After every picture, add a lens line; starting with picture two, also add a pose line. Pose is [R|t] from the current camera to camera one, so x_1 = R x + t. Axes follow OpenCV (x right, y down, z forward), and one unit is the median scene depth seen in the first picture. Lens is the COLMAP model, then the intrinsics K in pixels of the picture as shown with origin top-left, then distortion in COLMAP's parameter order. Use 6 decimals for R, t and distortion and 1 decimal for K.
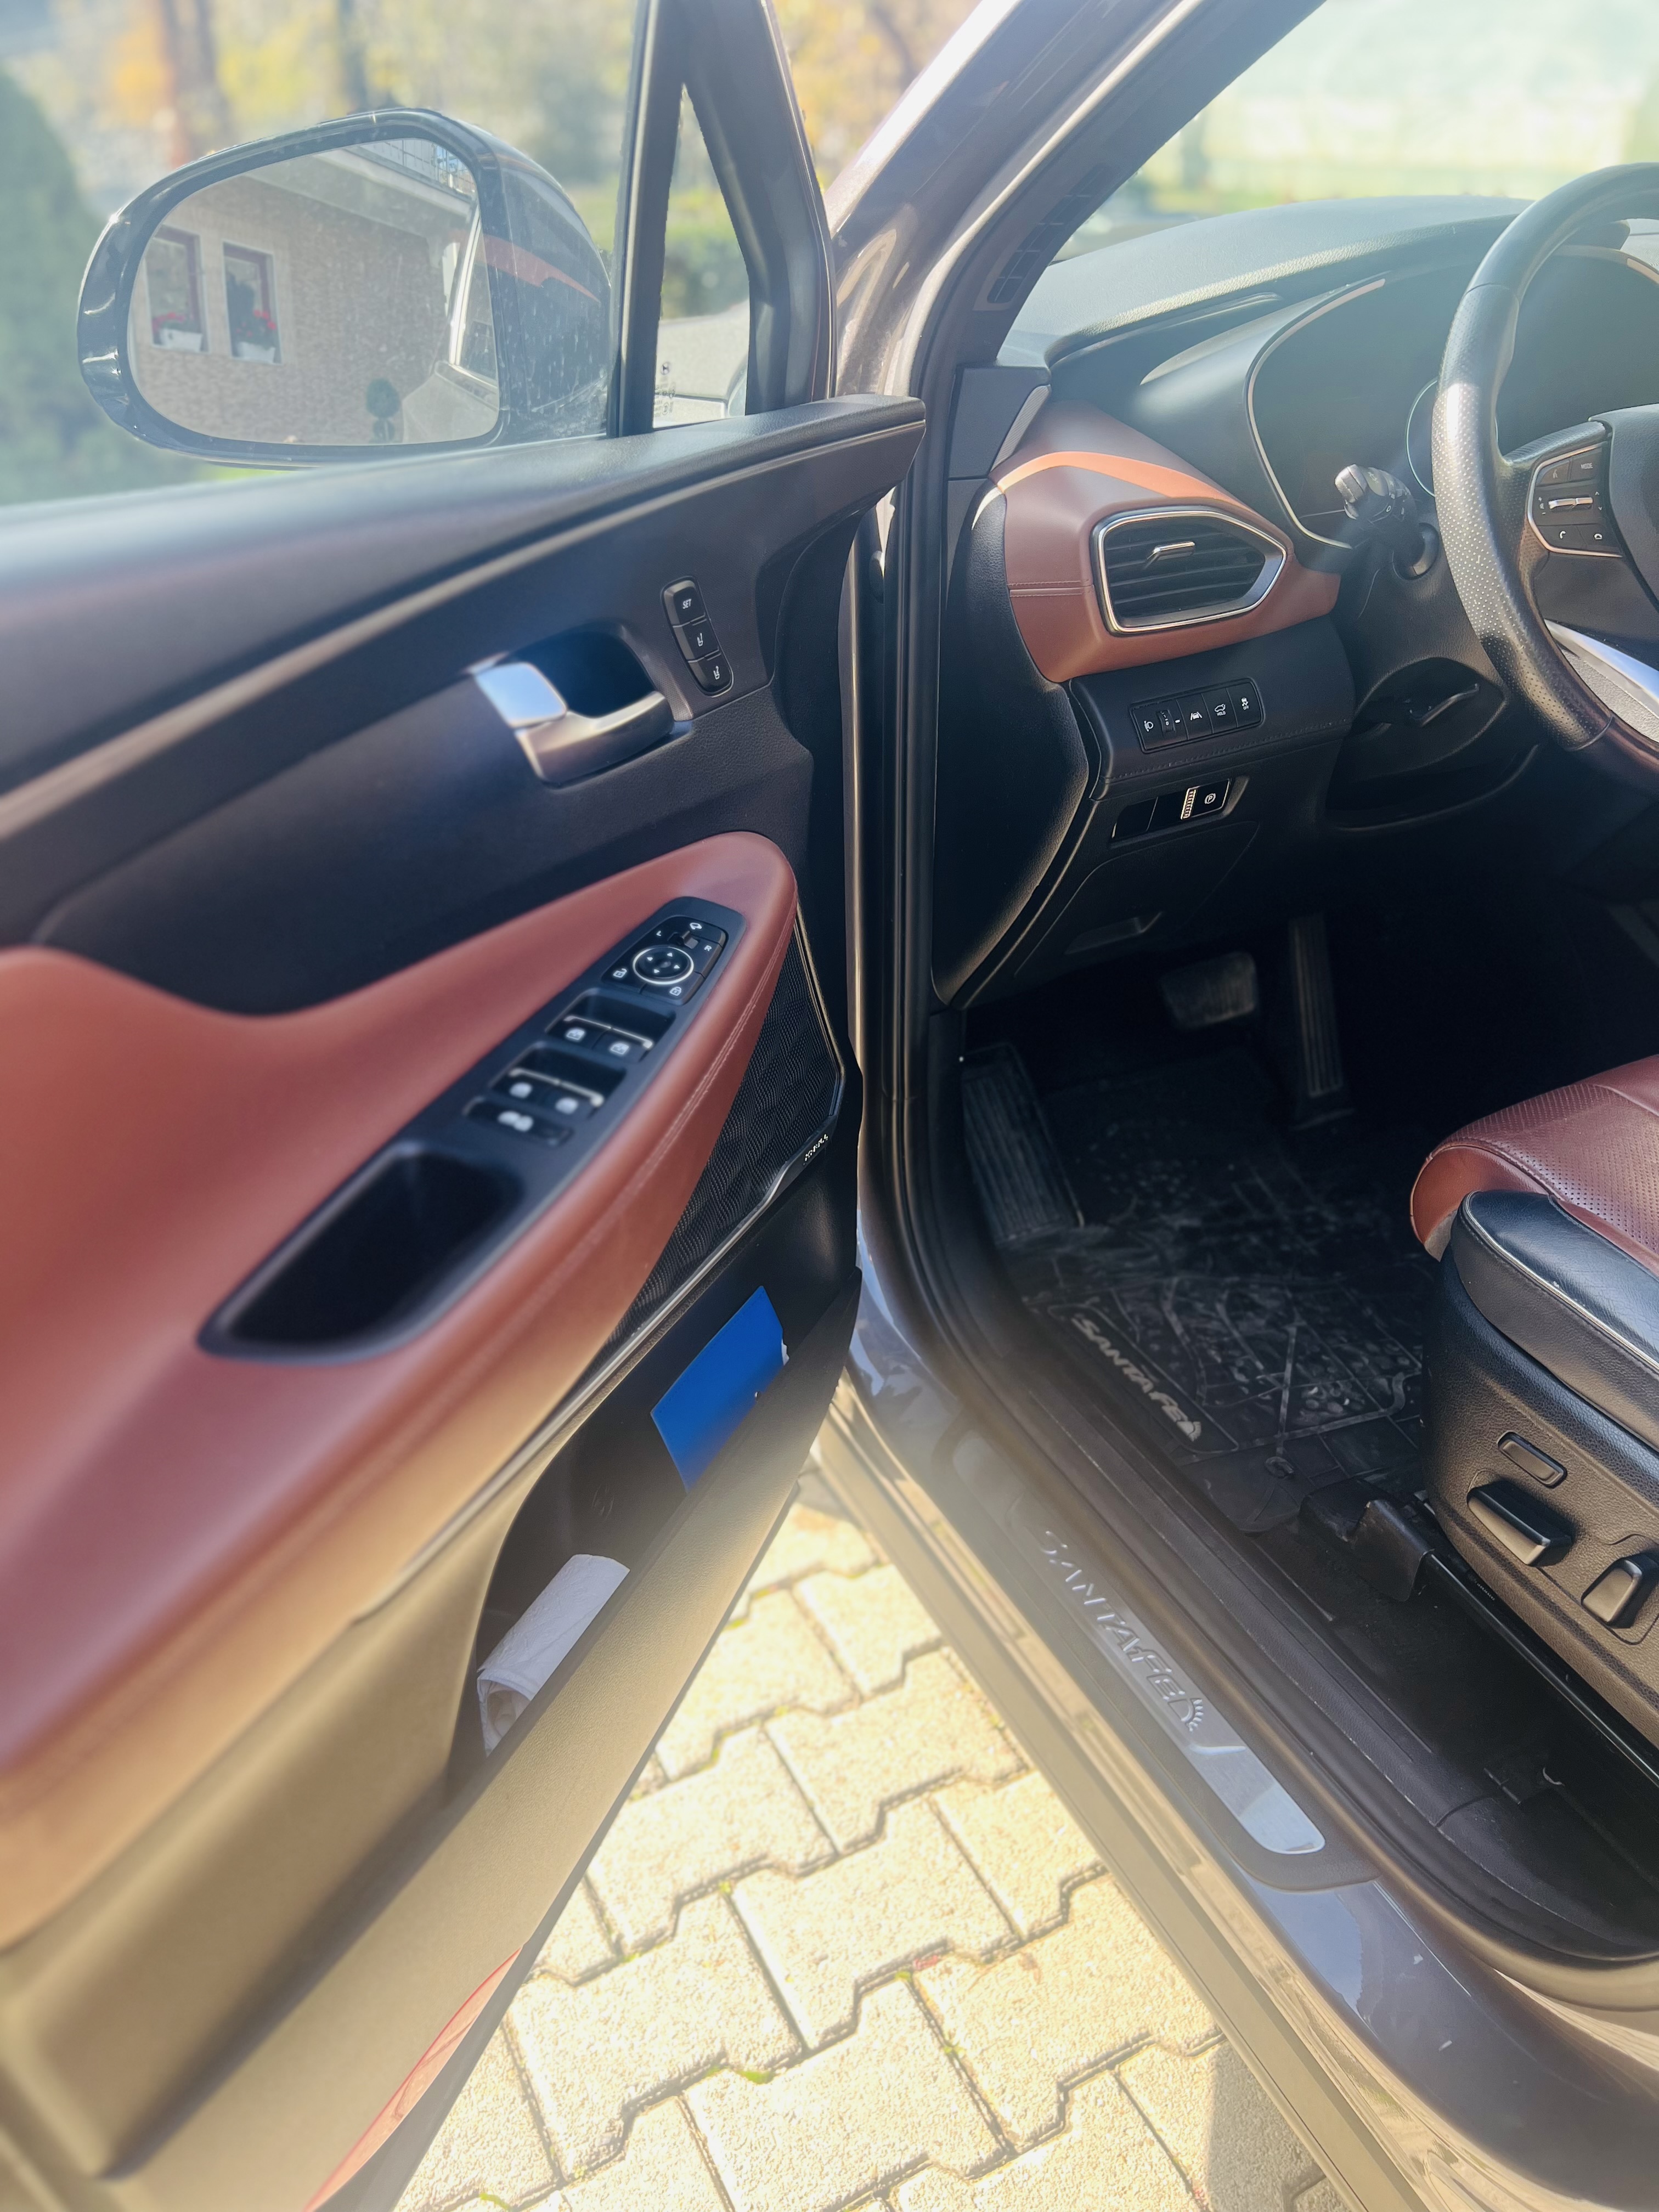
lens RADIAL K [[1692.5, 0, 815.4], [0, 1692.5, 1096.3], [0, 0, 1]] dist [0.023585, -0.026137]
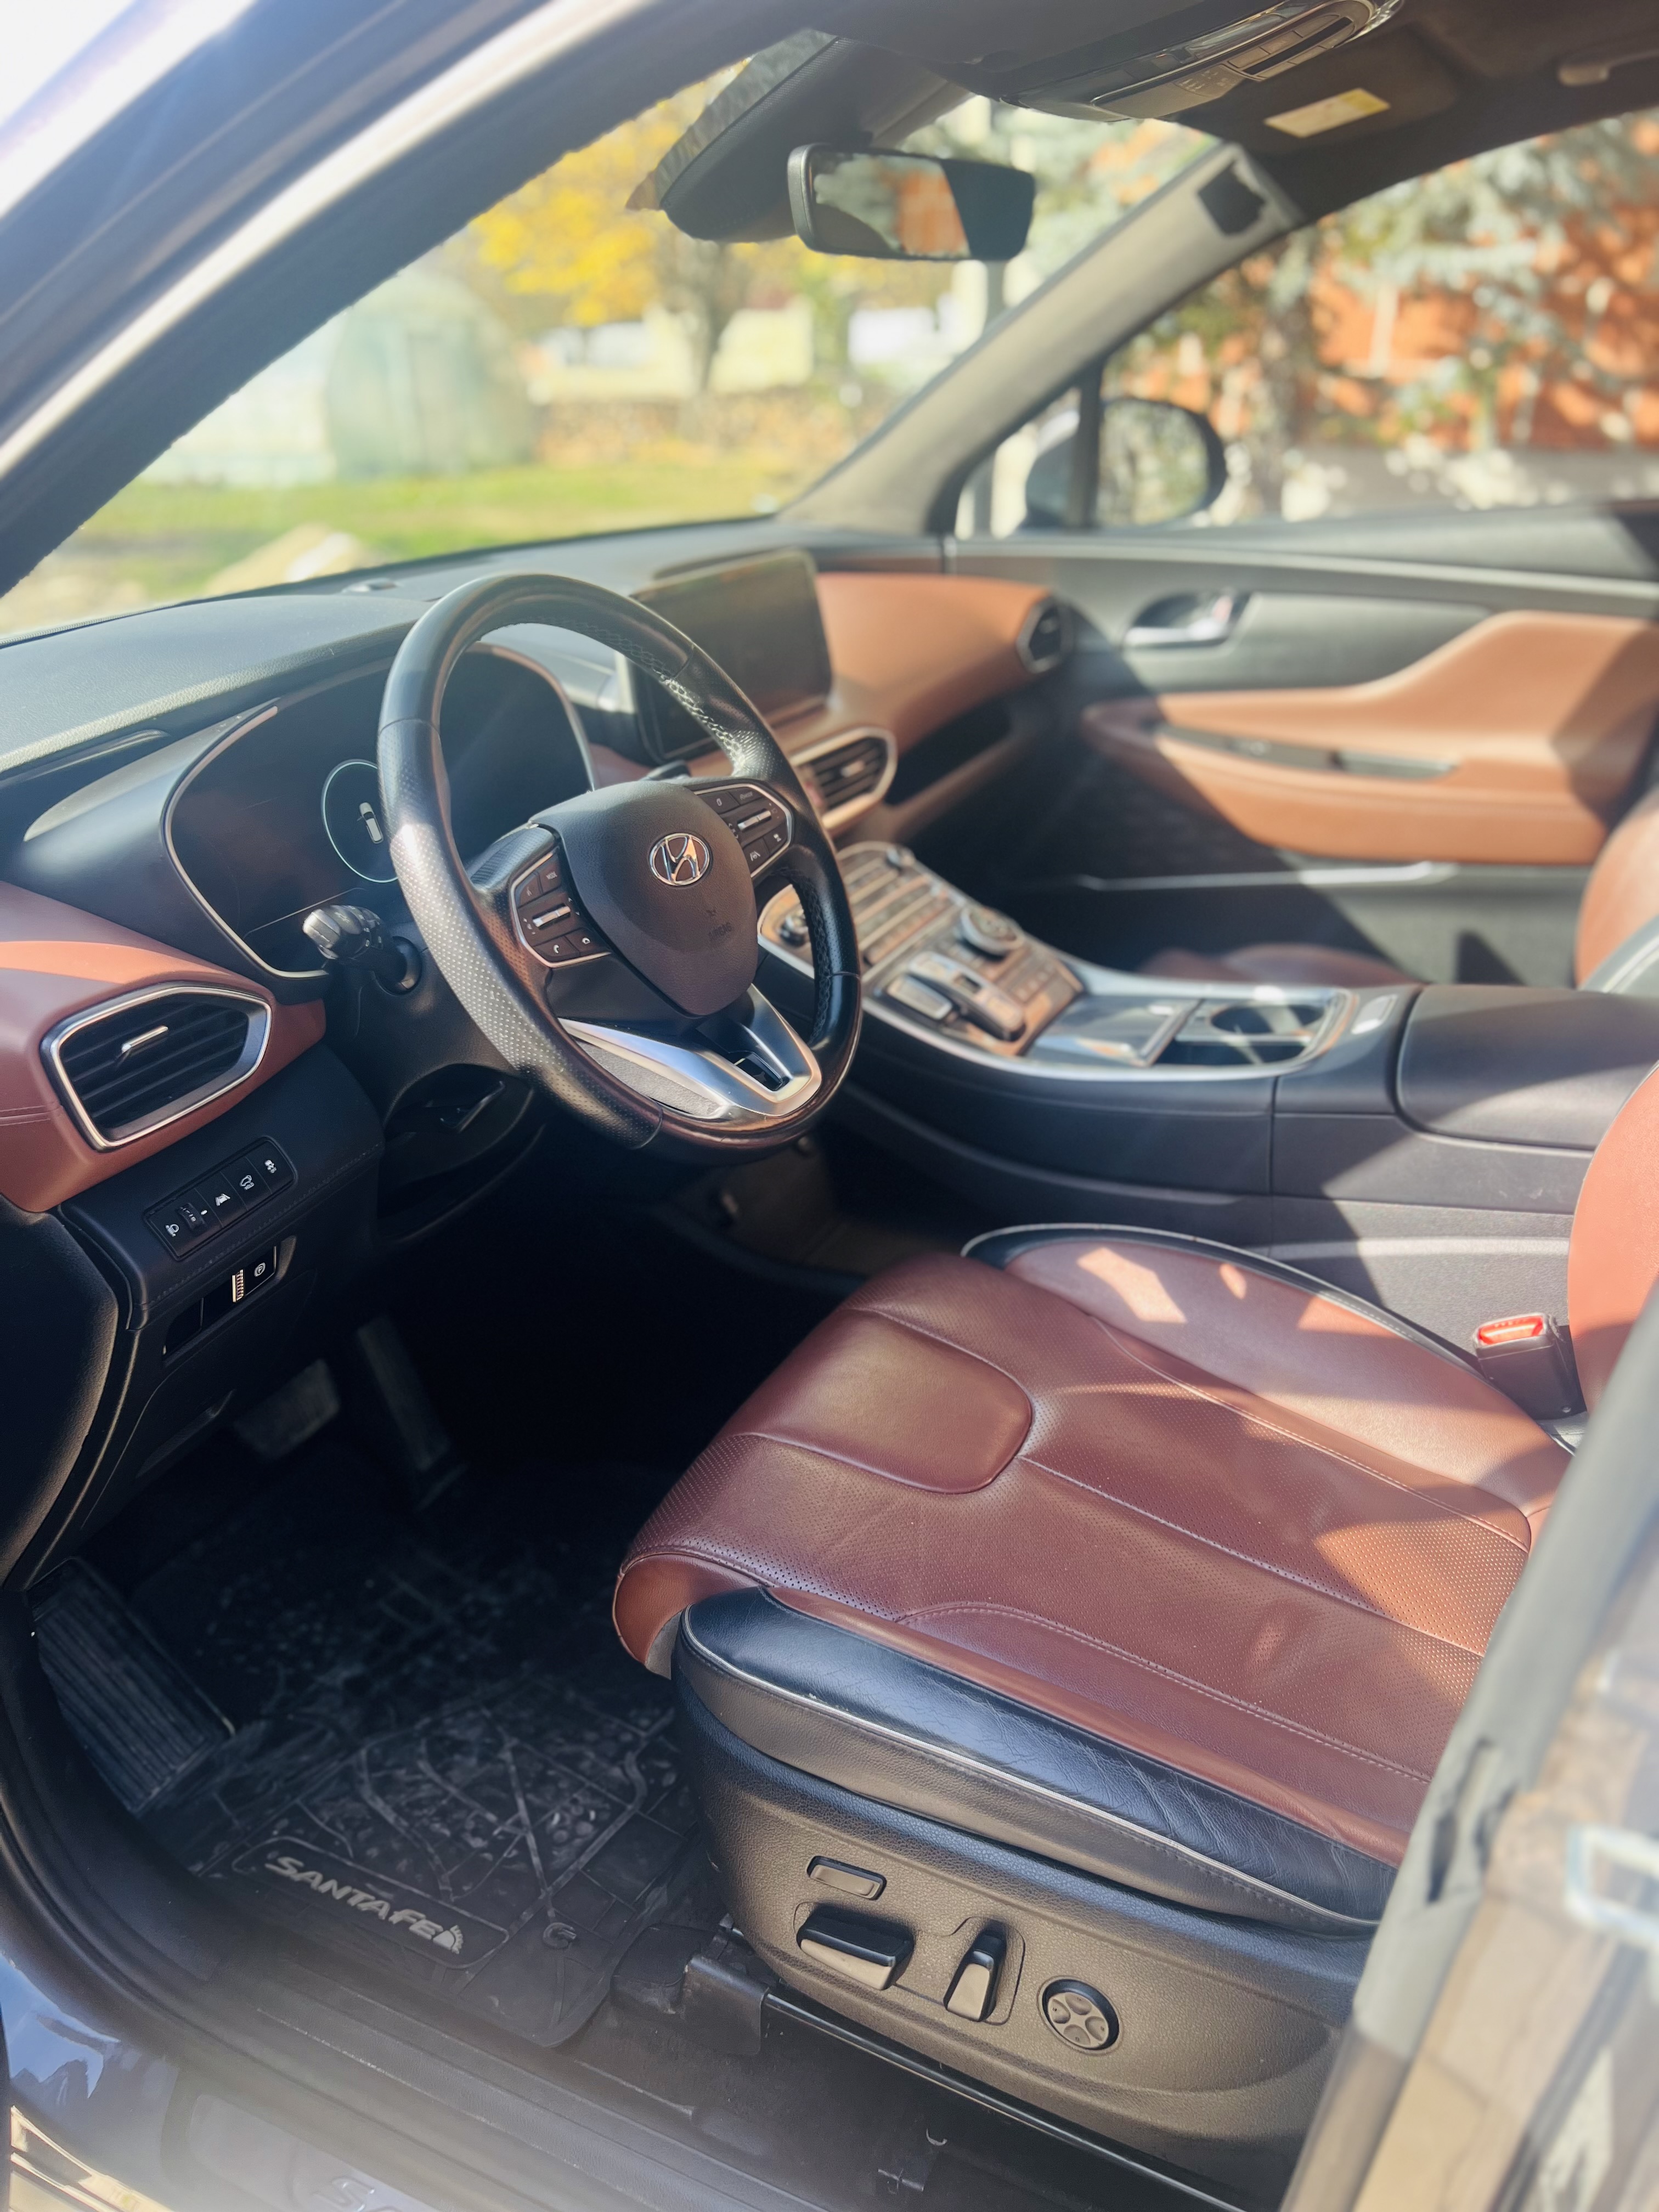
lens RADIAL K [[1692.5, 0, 824.3], [0, 1692.5, 1120.9], [0, 0, 1]] dist [0.023585, -0.026137]
pose [[0.792385, -0.256233, 0.553597, -0.000551], [0.330593, 0.943060, -0.036695, -0.119842], [-0.512673, 0.212092, 0.831976, 0.109015]]
